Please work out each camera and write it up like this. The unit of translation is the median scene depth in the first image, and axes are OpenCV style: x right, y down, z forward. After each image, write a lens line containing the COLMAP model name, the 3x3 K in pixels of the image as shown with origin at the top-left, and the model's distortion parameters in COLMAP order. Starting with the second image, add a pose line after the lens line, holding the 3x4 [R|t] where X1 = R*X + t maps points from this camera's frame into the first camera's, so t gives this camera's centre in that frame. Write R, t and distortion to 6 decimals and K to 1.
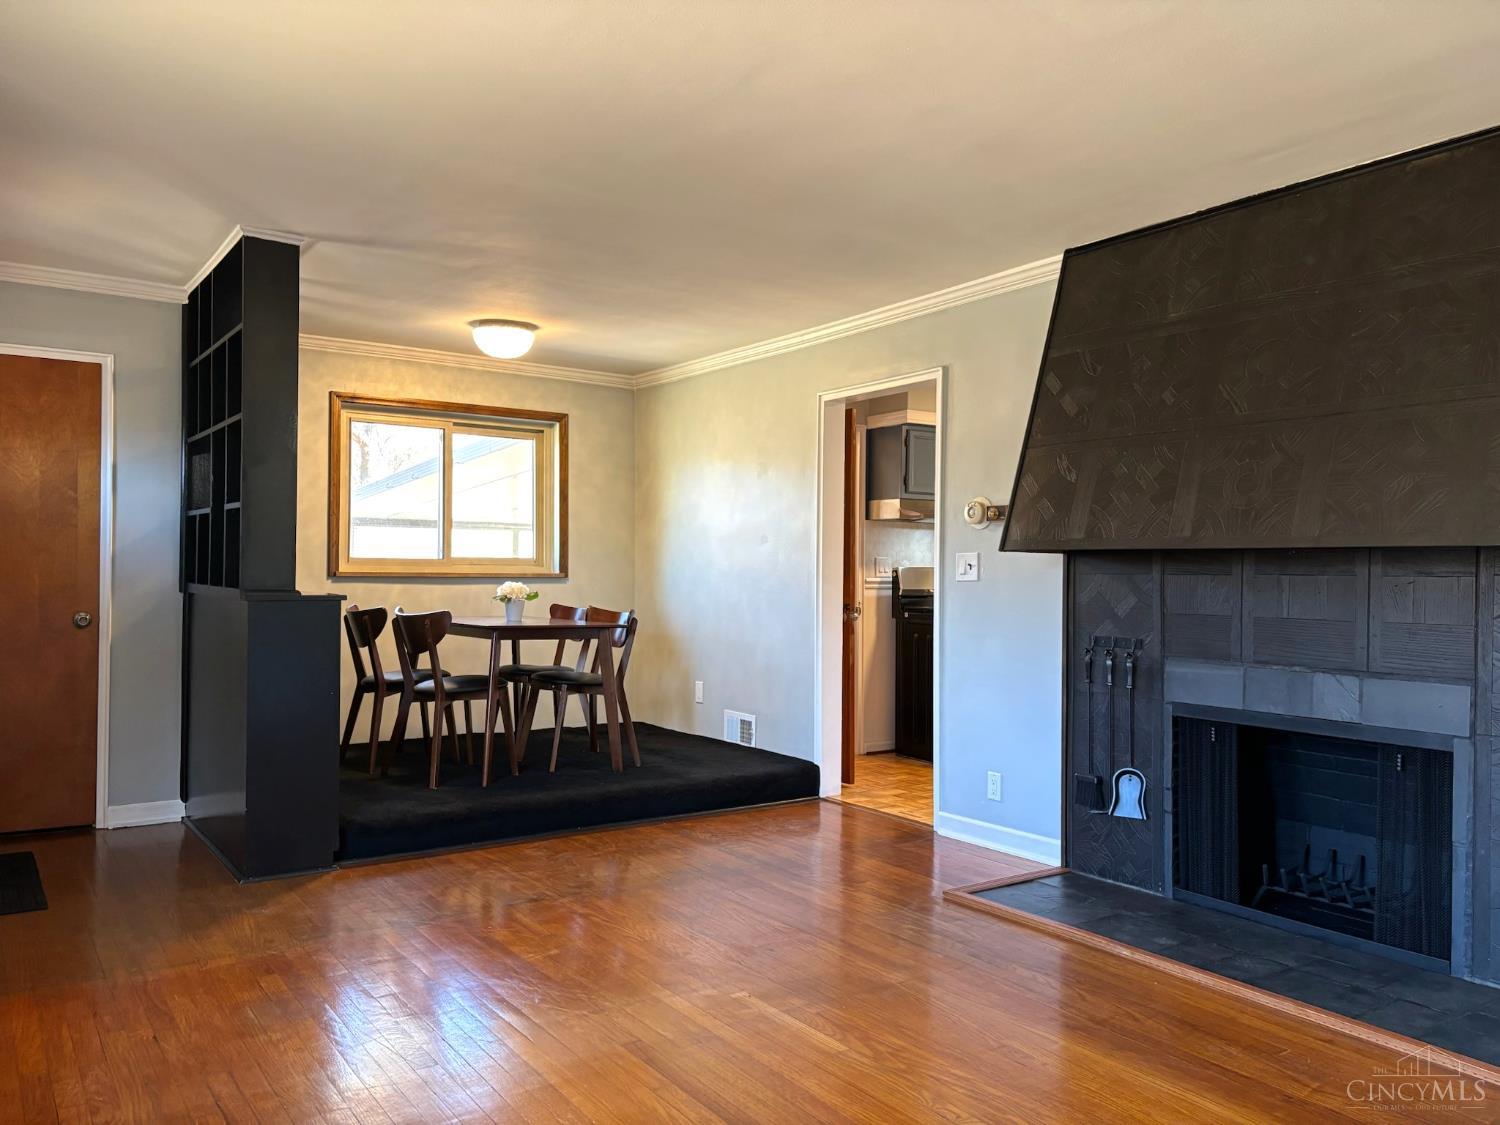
lens RADIAL K [[1181.4, 0, 750.0], [0, 1181.4, 562.5], [0, 0, 1]] dist [0.012805, 0.004683]
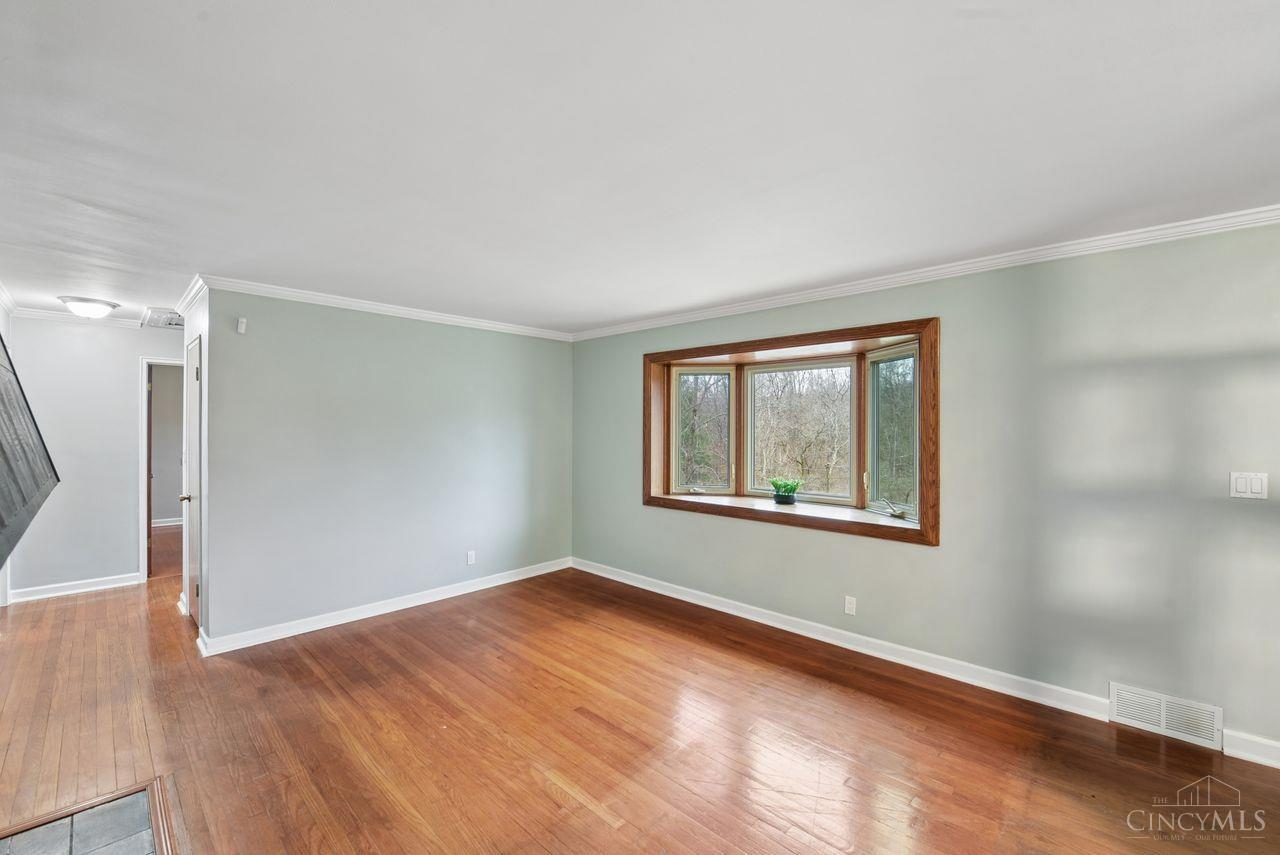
lens RADIAL K [[517.8, 0, 653.1], [0, 517.8, 419.2], [0, 0, 1]] dist [-0.016630, -0.000118]
pose [[-0.975146, -0.018475, -0.220790, 0.080905], [-0.012667, 0.999536, -0.027696, -0.070211], [0.221199, -0.024211, -0.974928, 1.411215]]
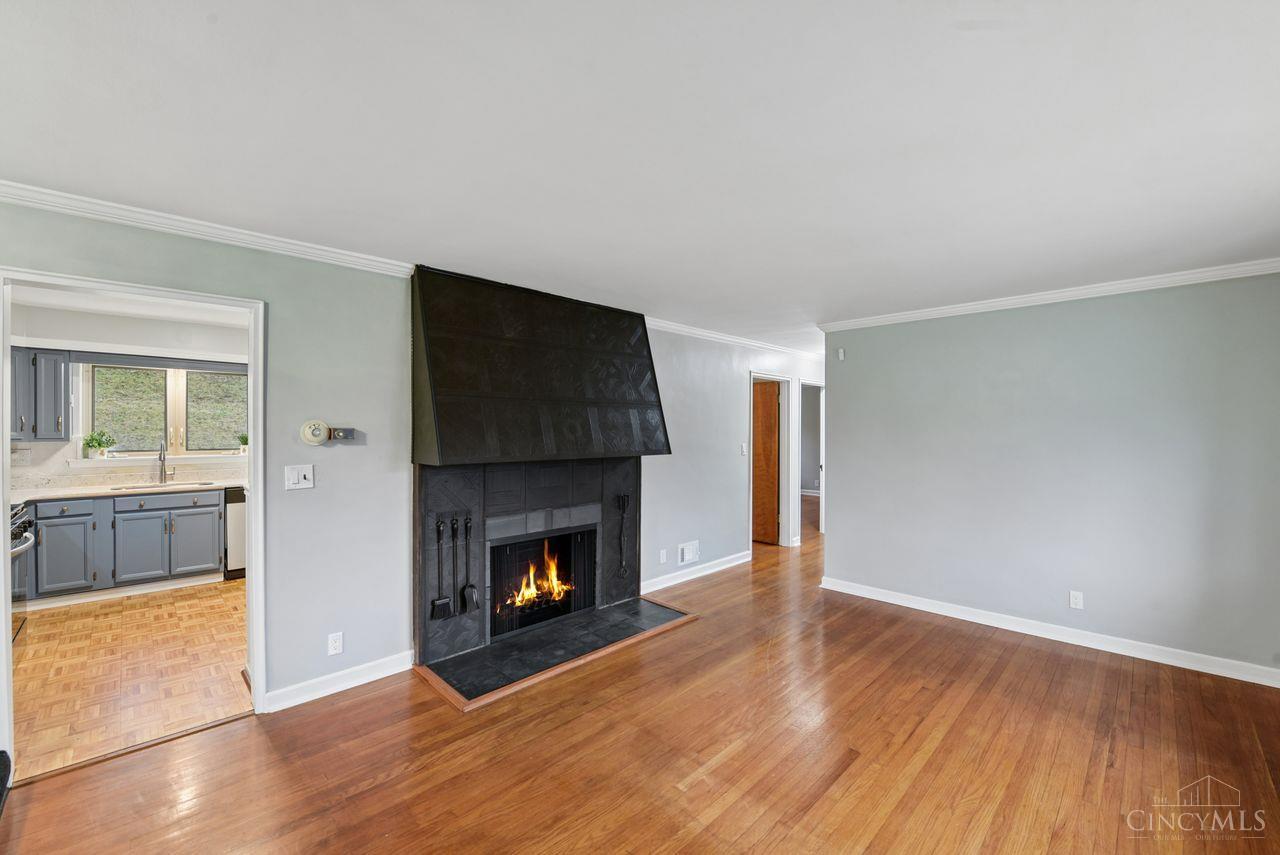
lens RADIAL K [[517.8, 0, 653.1], [0, 517.8, 419.2], [0, 0, 1]] dist [-0.016630, -0.000118]
pose [[-0.198823, 0.002317, 0.980033, -0.562744], [-0.016012, 0.999856, -0.005613, -0.081506], [-0.979905, -0.016808, -0.198757, 1.040277]]
